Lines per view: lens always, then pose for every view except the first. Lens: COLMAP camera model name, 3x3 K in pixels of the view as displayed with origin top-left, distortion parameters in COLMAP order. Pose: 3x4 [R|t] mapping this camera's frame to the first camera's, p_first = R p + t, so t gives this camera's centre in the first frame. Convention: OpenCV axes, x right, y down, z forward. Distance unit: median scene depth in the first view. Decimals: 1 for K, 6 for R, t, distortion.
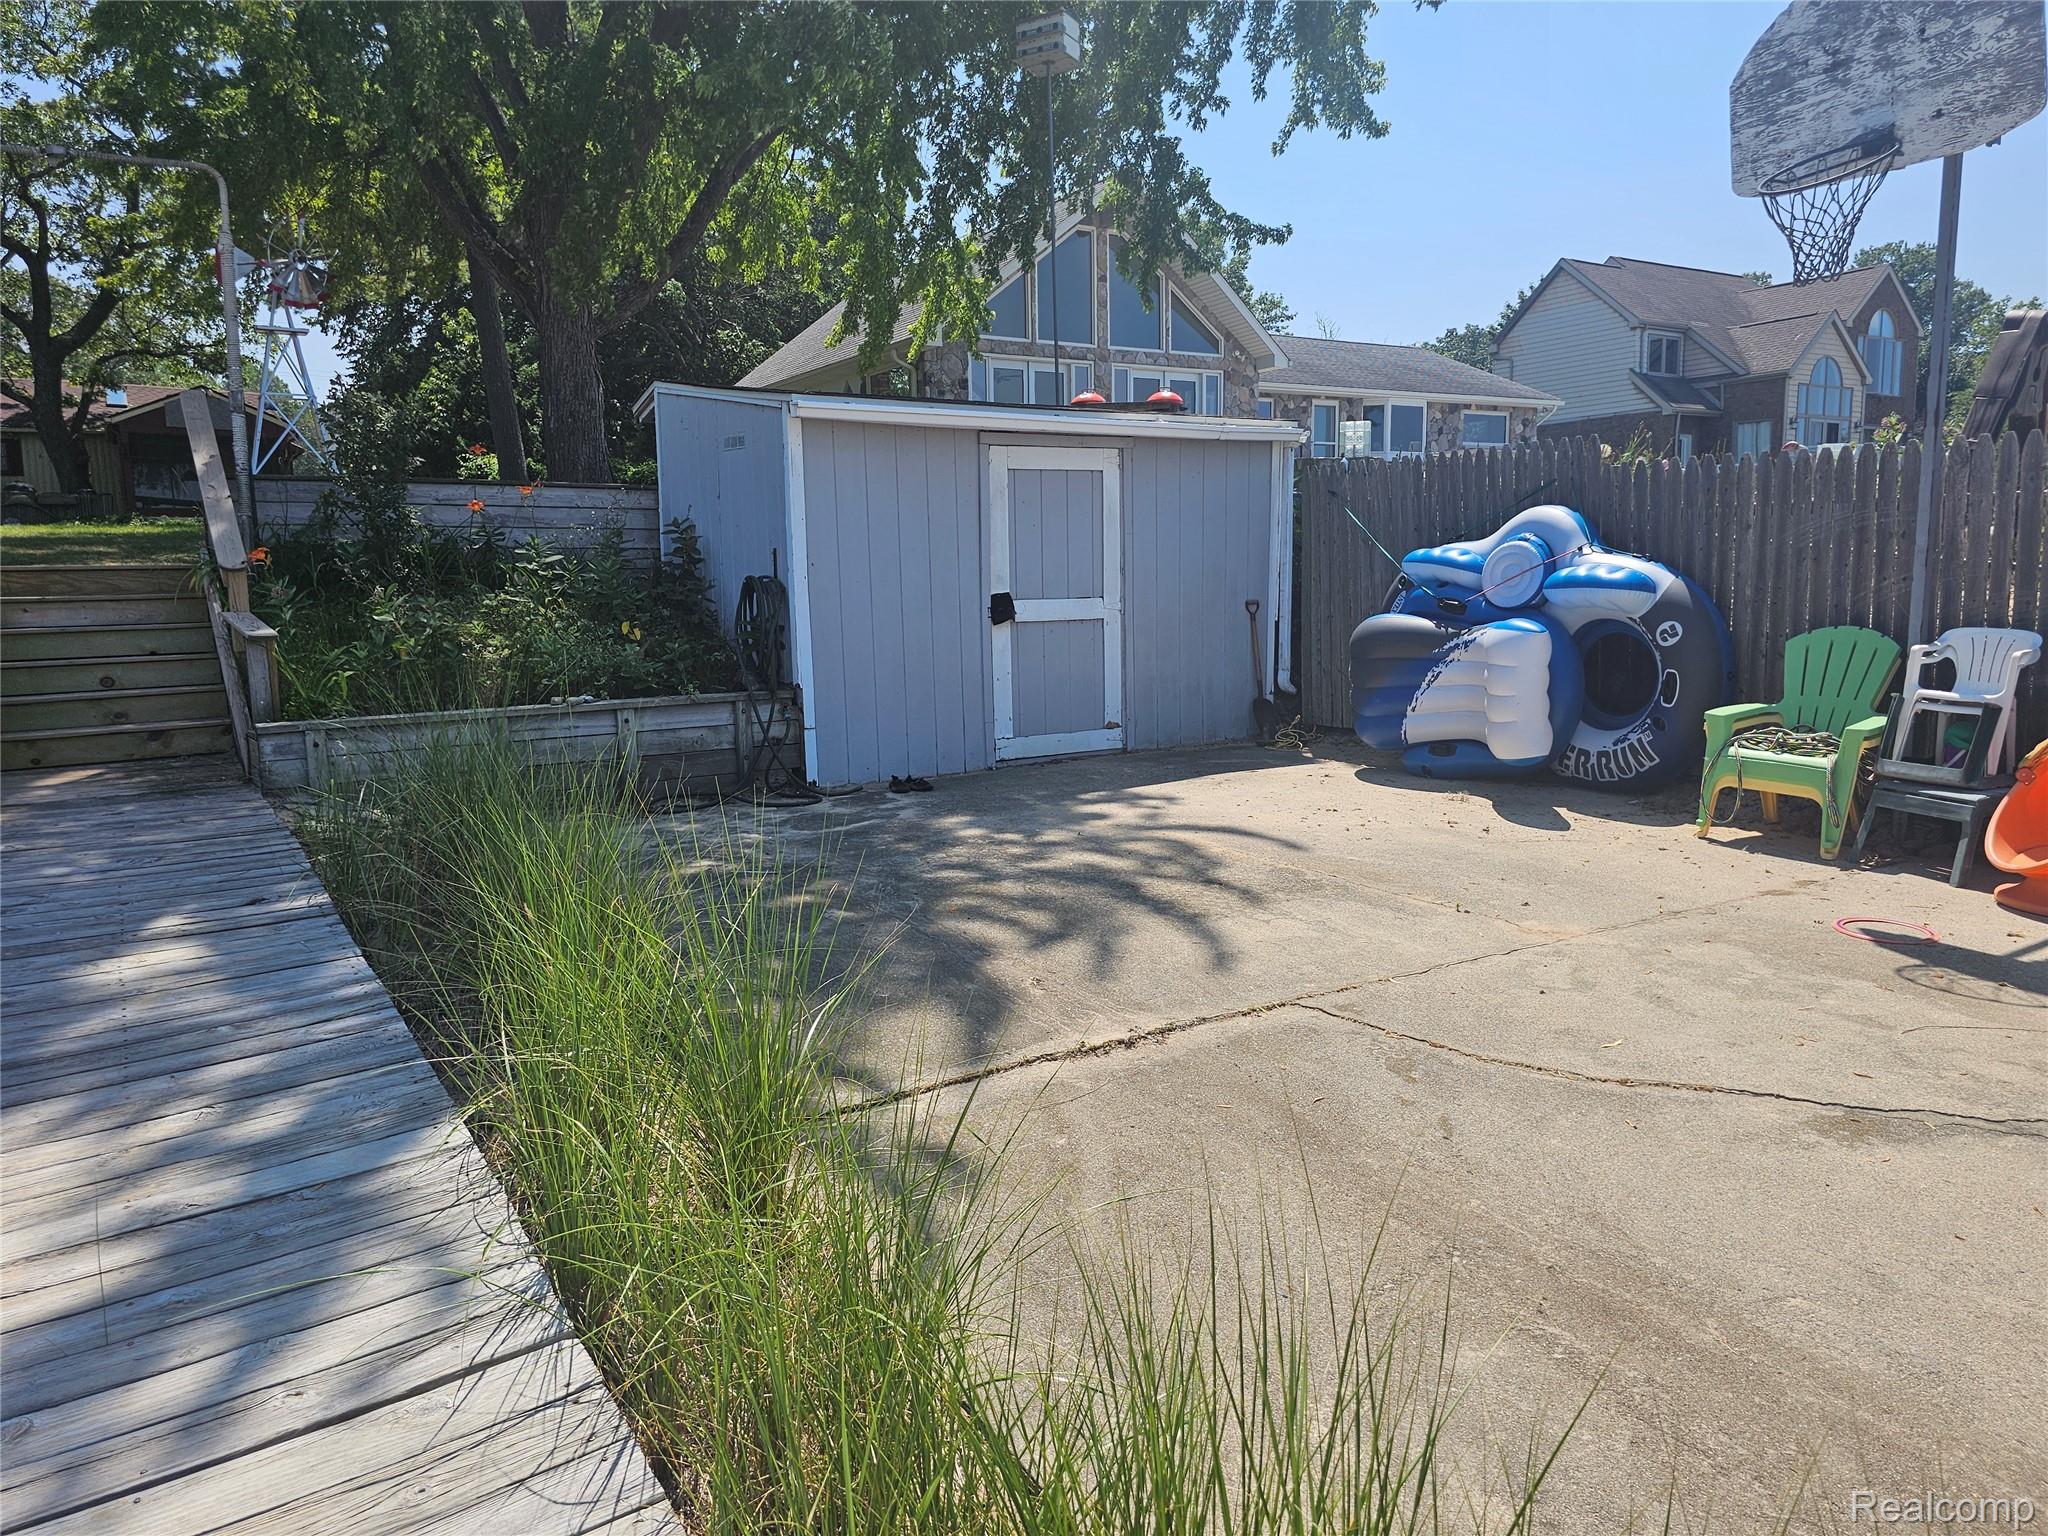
lens RADIAL K [[1340.4, 0, 1024.0], [0, 1340.4, 768.0], [0, 0, 1]] dist [0.003468, -0.018328]
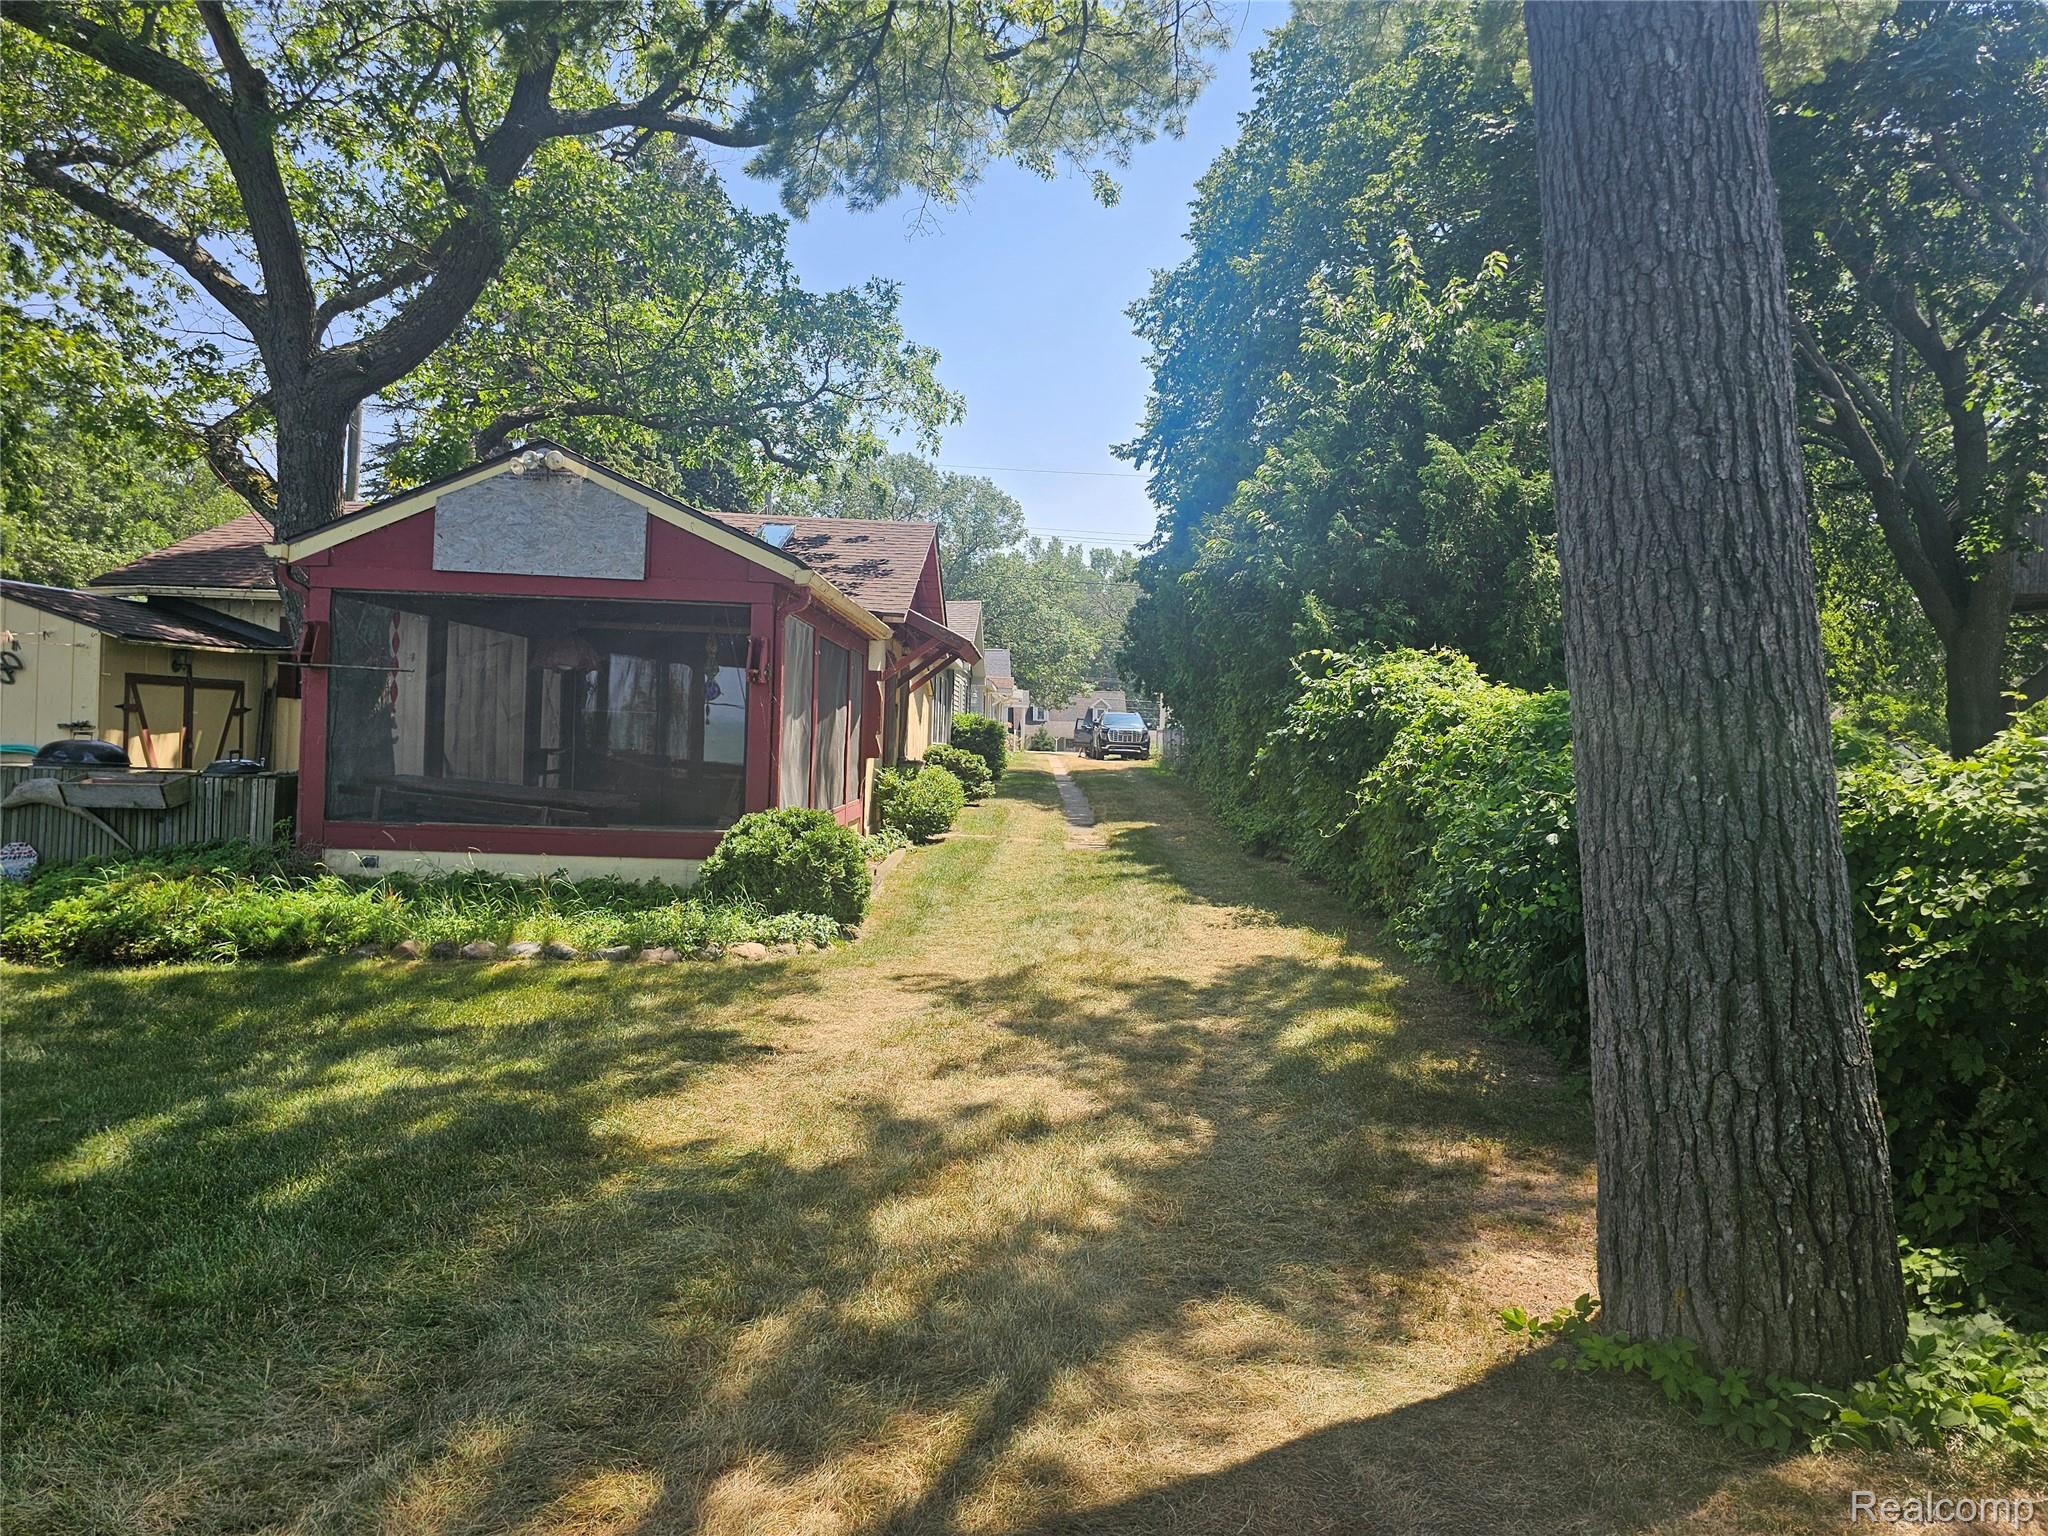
lens RADIAL K [[1340.4, 0, 1024.0], [0, 1340.4, 768.0], [0, 0, 1]] dist [0.003468, -0.018328]
pose [[0.821764, 0.042148, -0.568267, -0.332644], [-0.118059, 0.988216, -0.097428, -0.188526], [0.557464, 0.147152, 0.817056, 0.808219]]
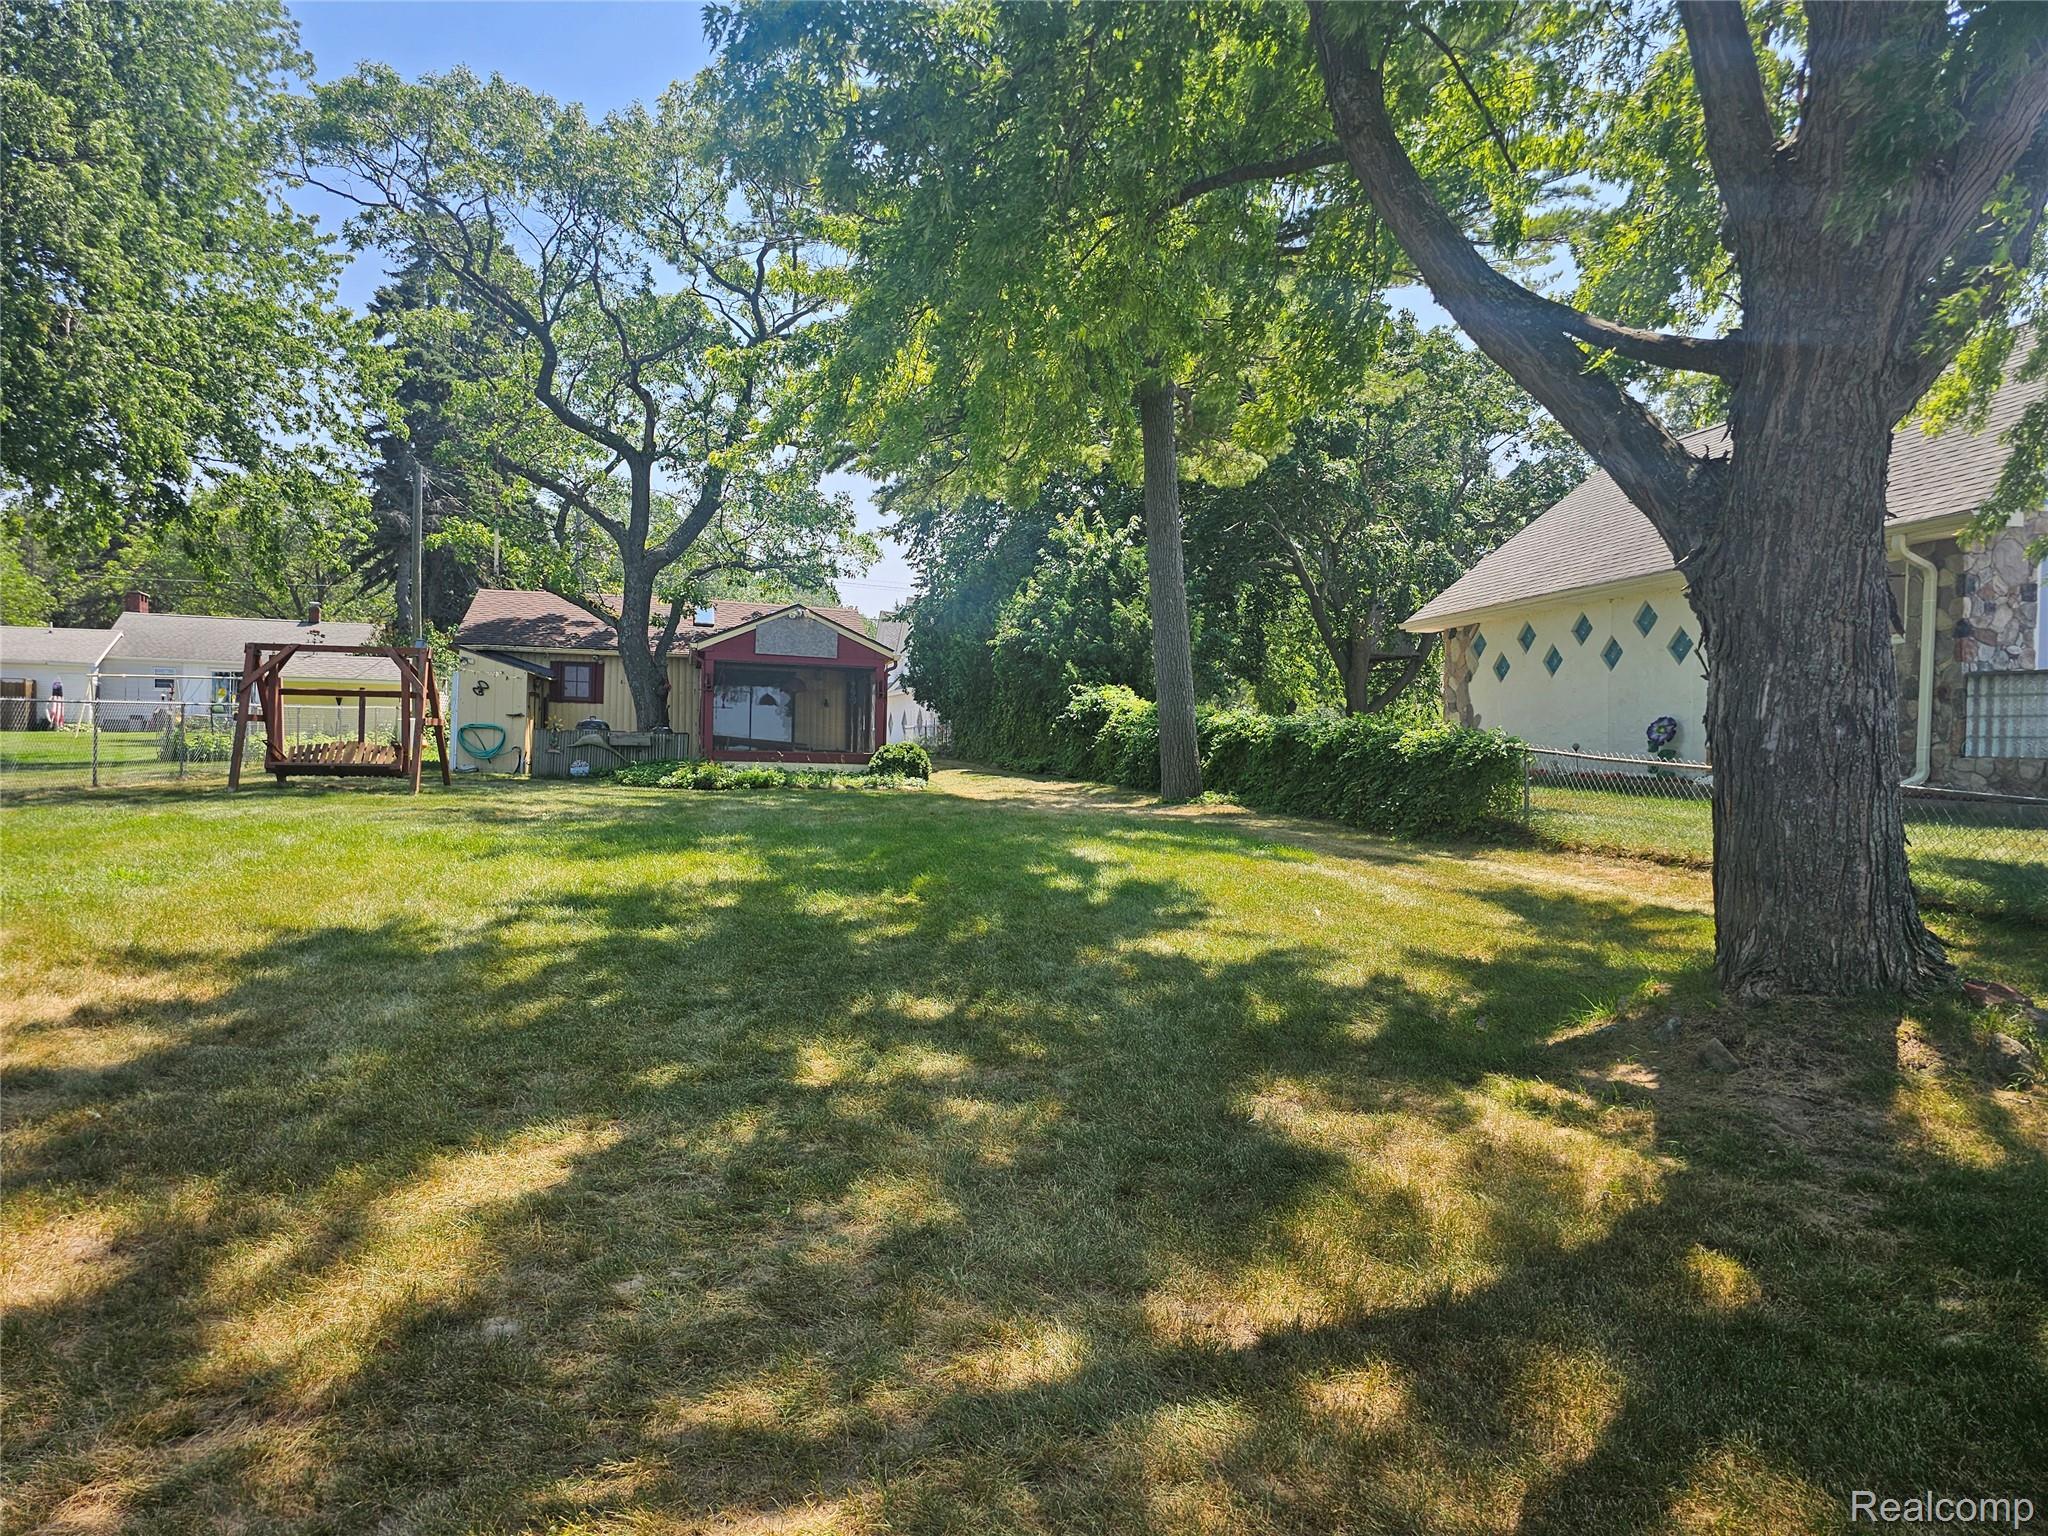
lens RADIAL K [[1340.4, 0, 1024.0], [0, 1340.4, 768.0], [0, 0, 1]] dist [0.003468, -0.018328]
pose [[0.941402, 0.029662, -0.335980, -0.194414], [-0.077011, 0.988716, -0.128492, -0.086333], [0.328378, 0.146837, 0.933063, 0.277881]]
